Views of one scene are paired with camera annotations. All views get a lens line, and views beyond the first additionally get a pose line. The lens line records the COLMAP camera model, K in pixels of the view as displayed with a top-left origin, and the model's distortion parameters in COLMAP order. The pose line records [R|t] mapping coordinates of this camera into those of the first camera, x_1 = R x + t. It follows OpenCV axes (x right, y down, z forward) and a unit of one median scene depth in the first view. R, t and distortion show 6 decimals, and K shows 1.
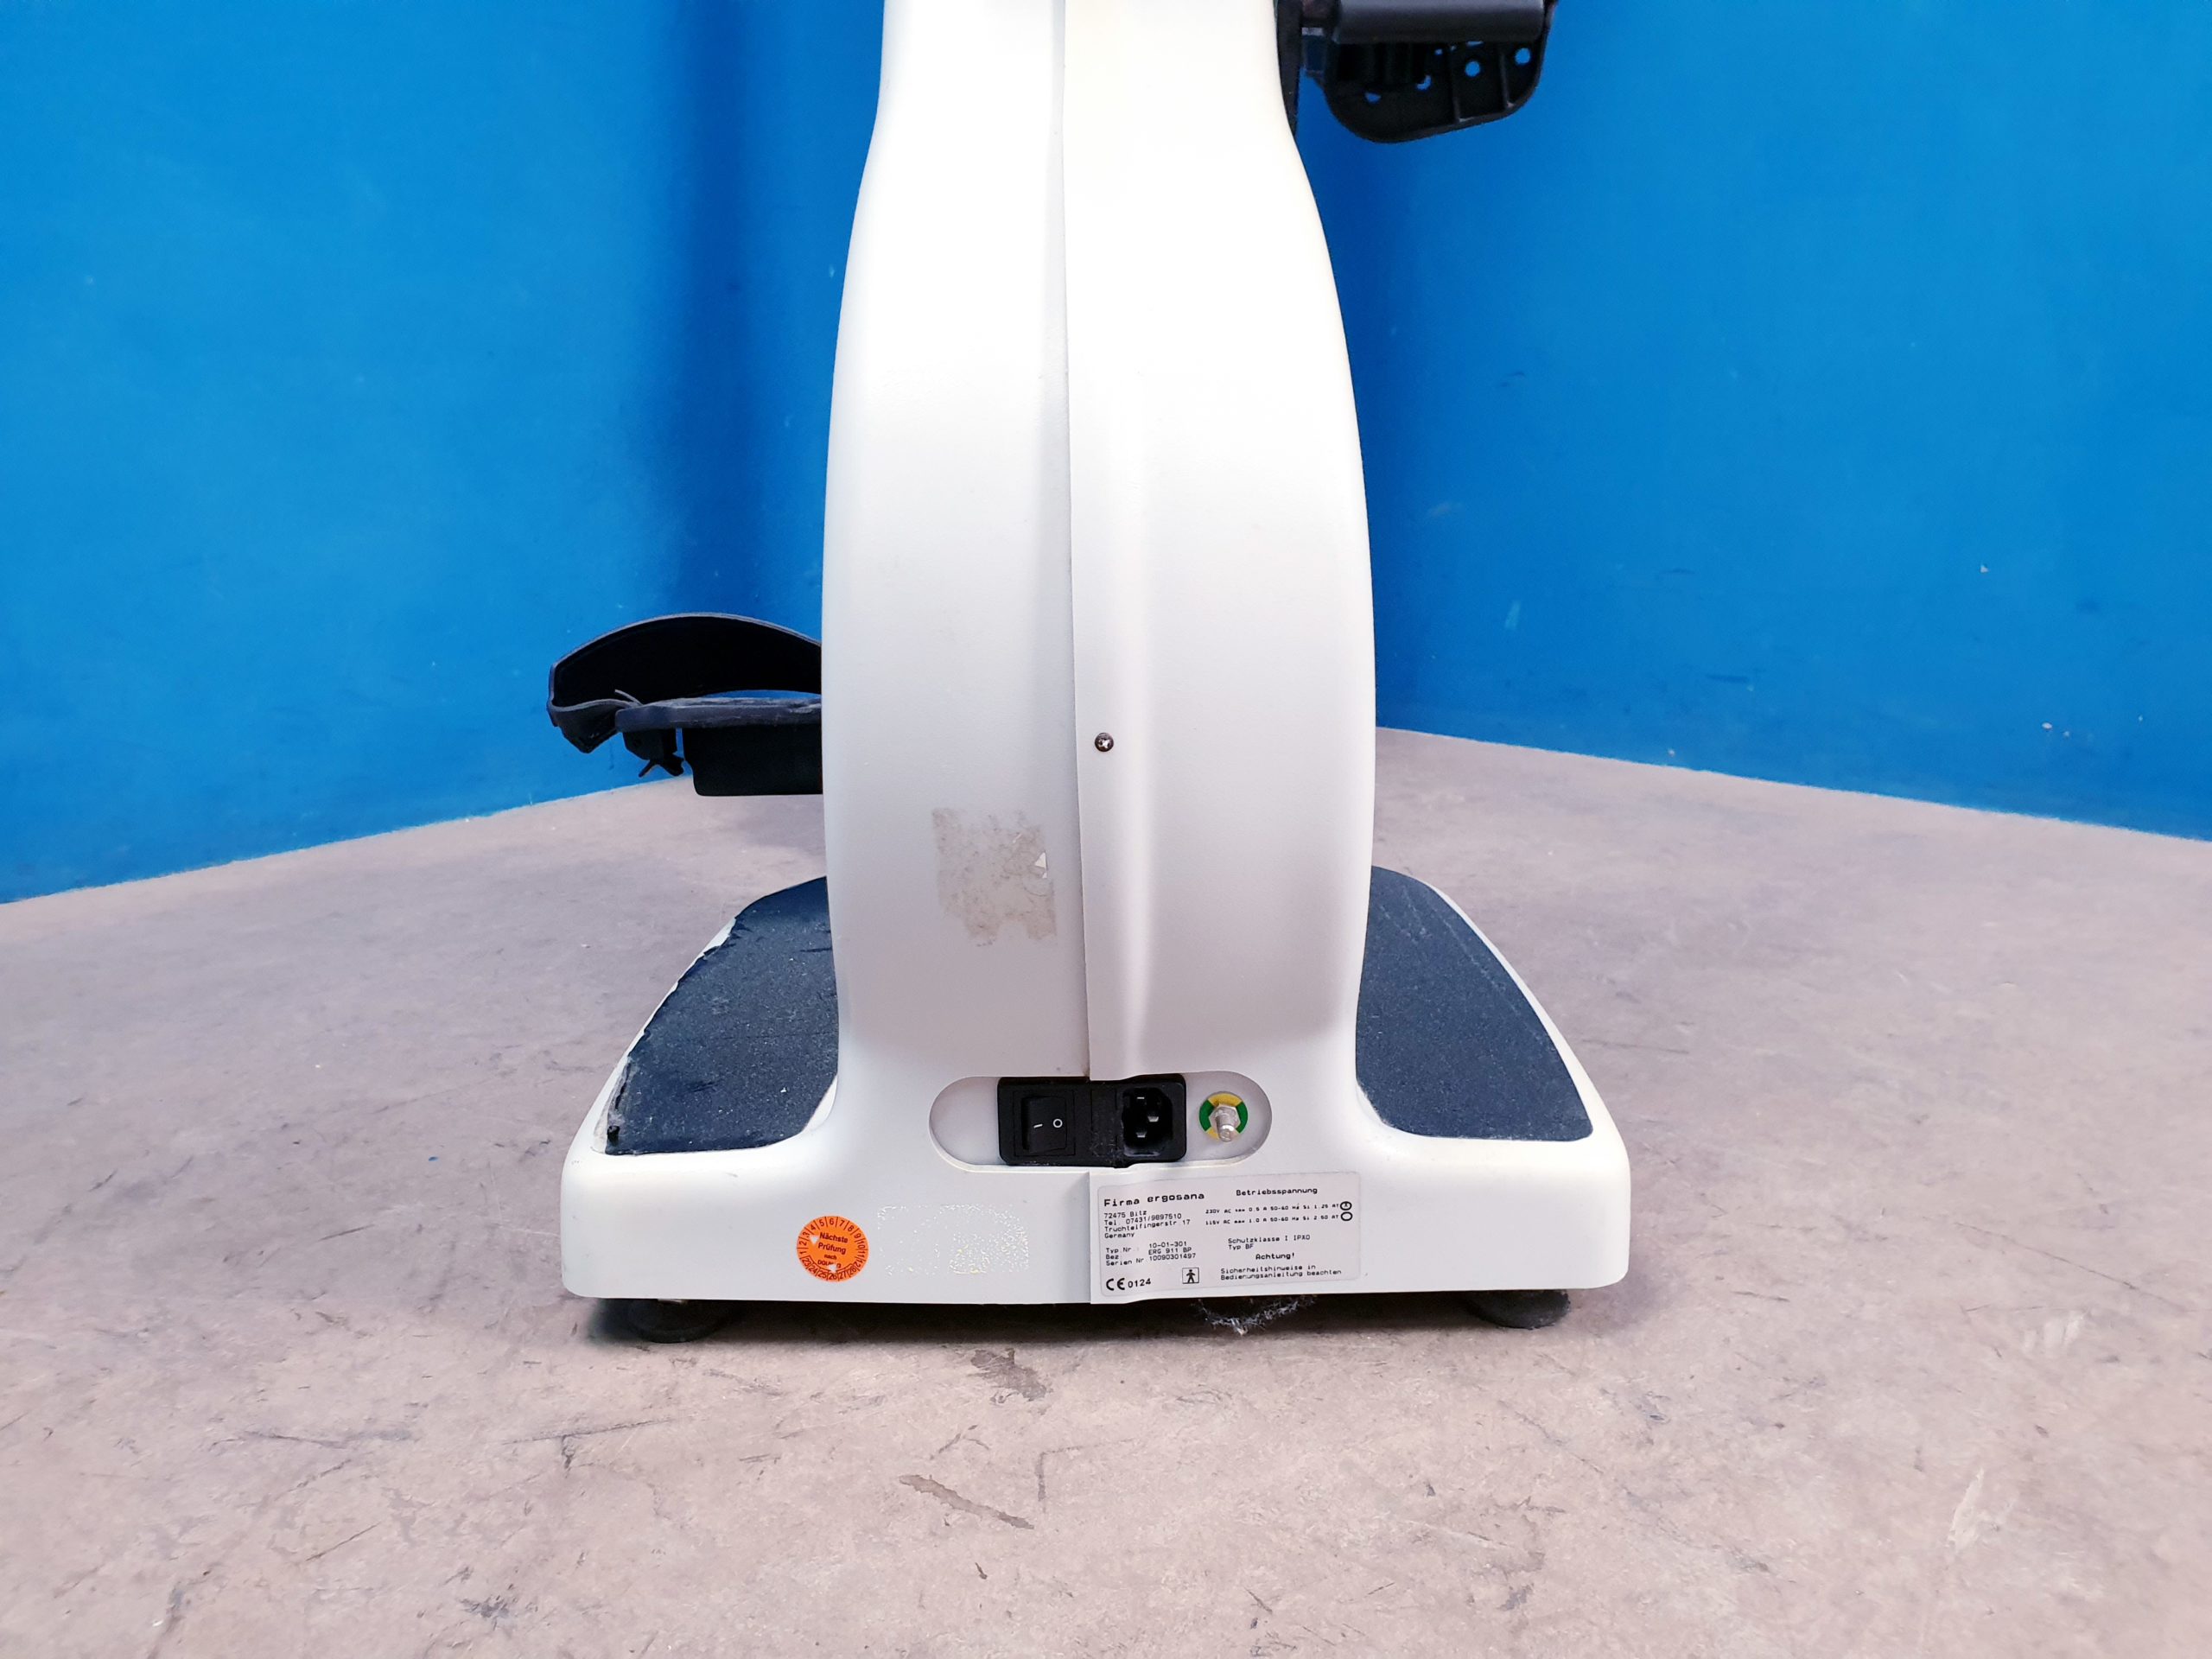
lens RADIAL K [[1771.1, 0, 1109.3], [0, 1771.1, 829.5], [0, 0, 1]] dist [-0.021845, 0.058700]
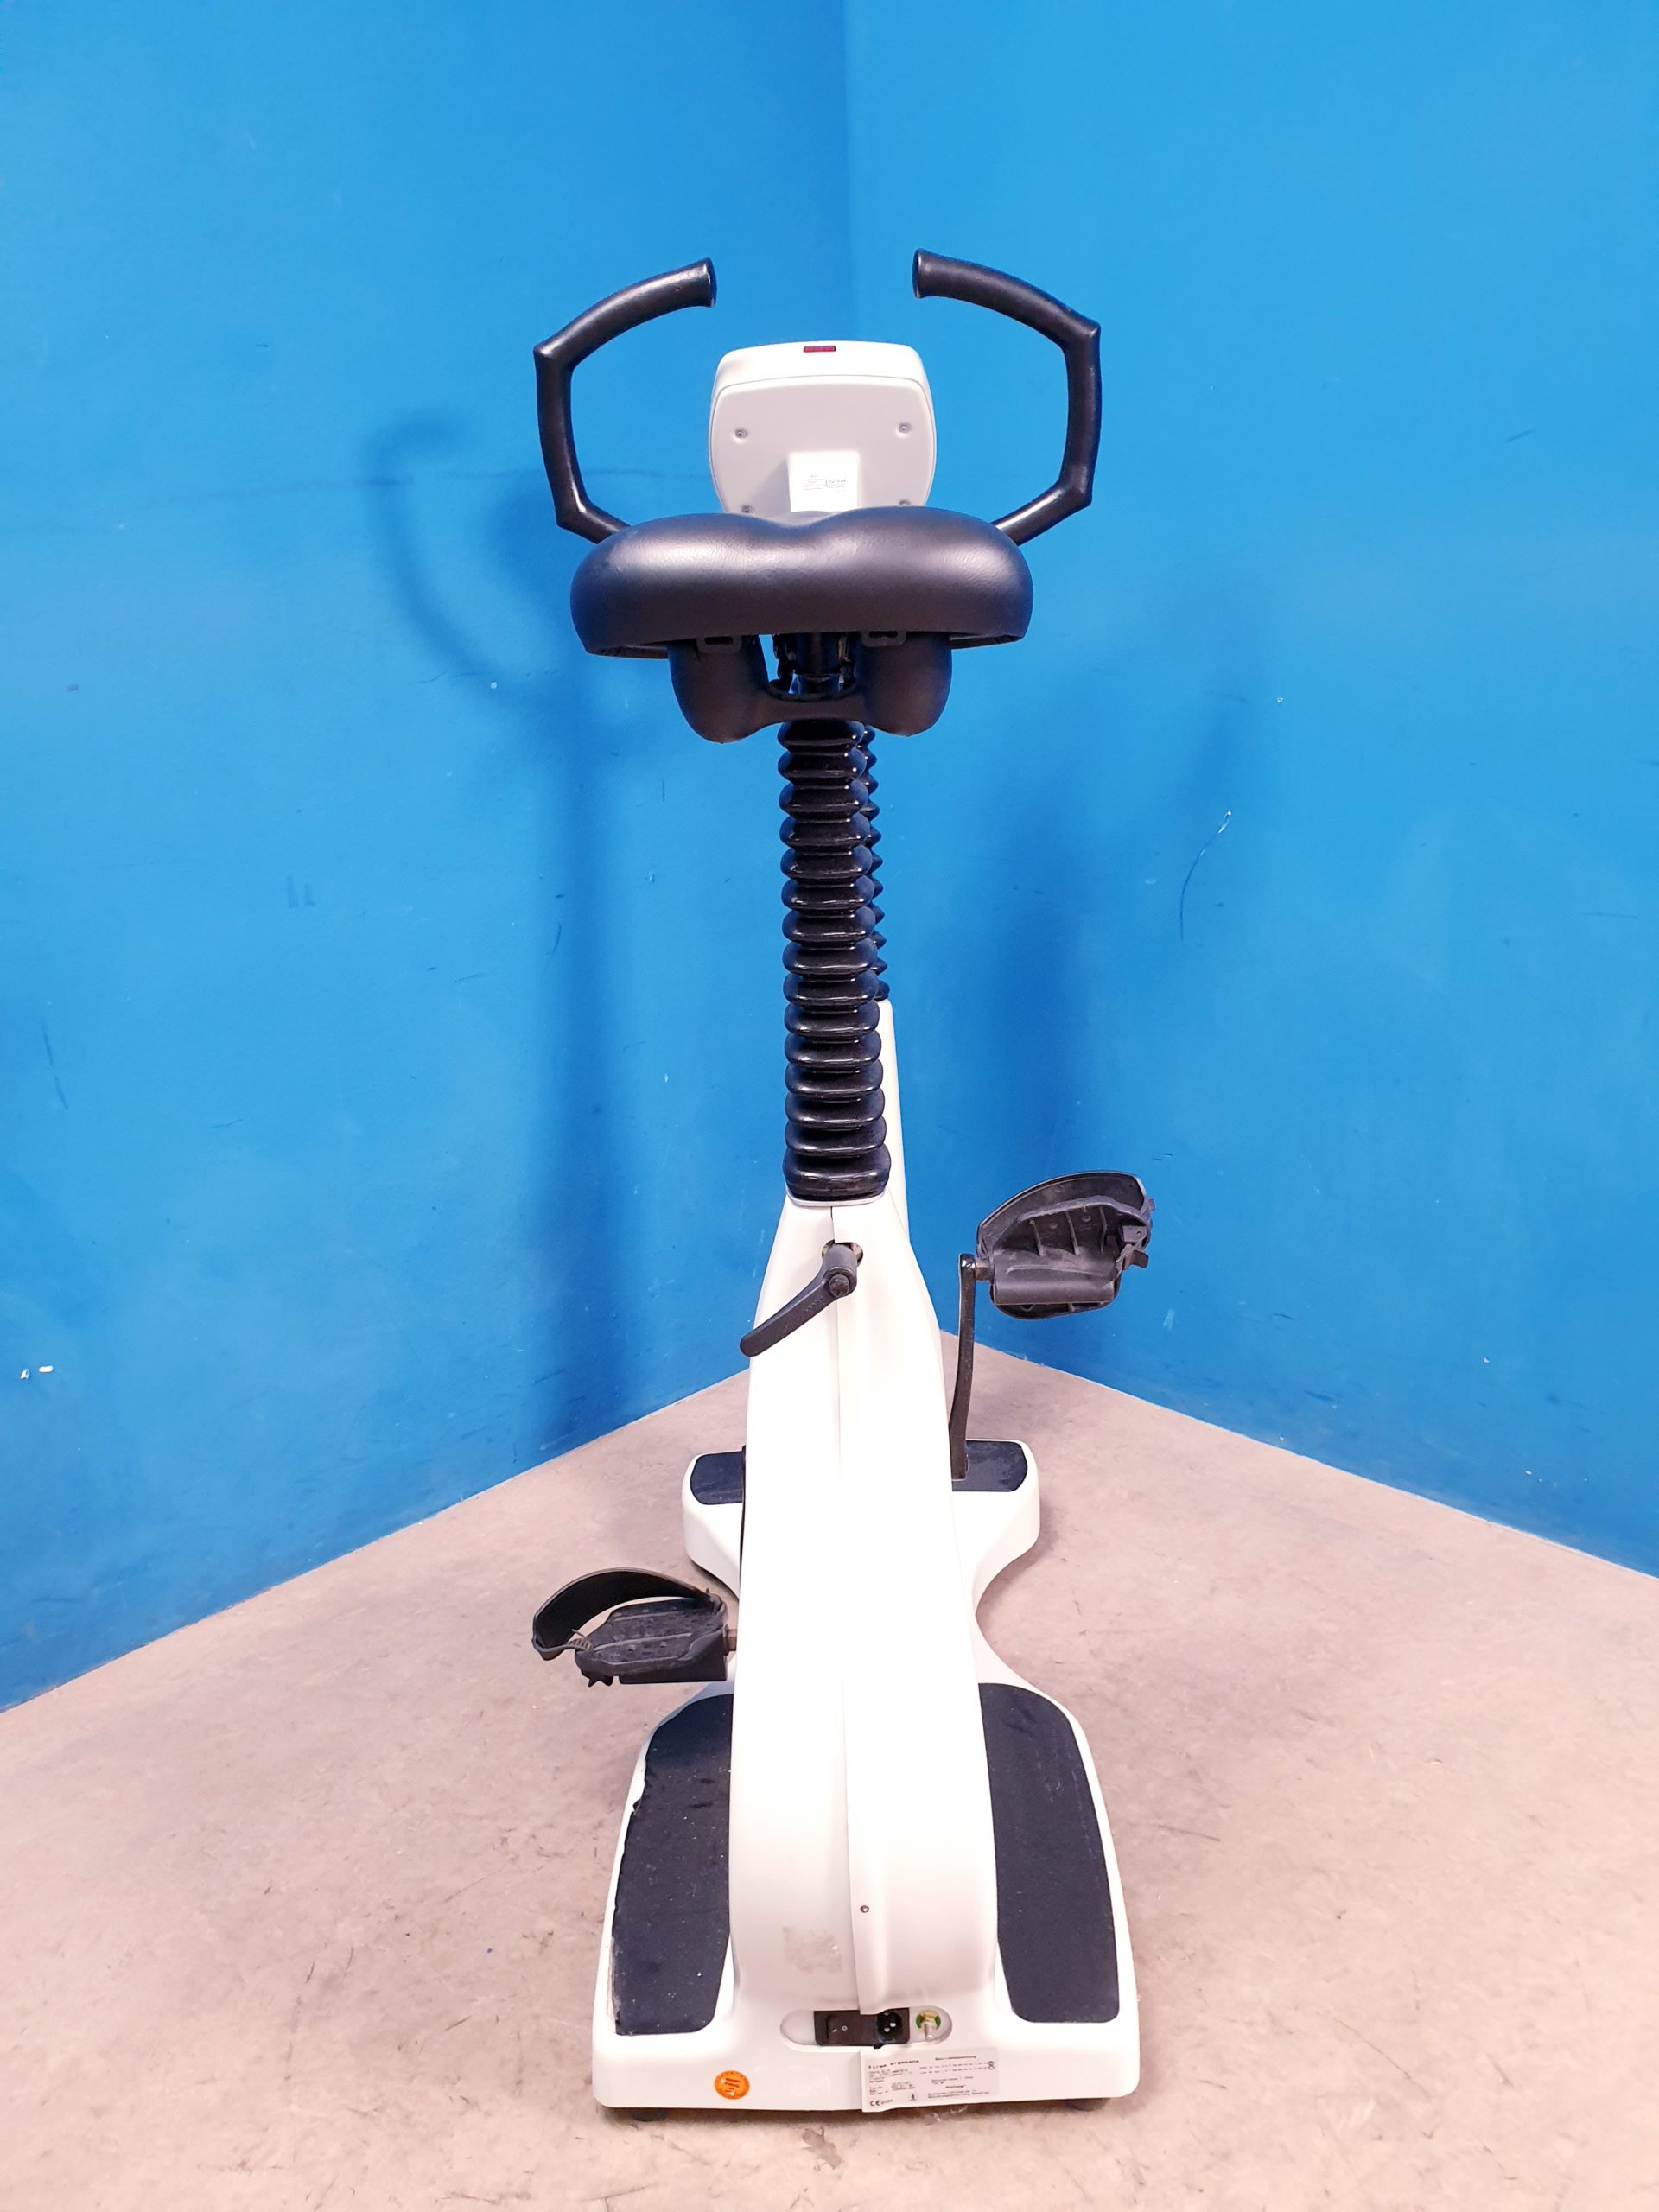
lens RADIAL K [[1771.1, 0, 856.0], [0, 1771.1, 1112.1], [0, 0, 1]] dist [-0.021845, 0.058700]
pose [[0.999757, -0.015356, -0.015791, 0.030886], [0.016261, 0.998136, 0.058824, -0.972042], [0.014858, -0.059067, 0.998143, -0.919617]]
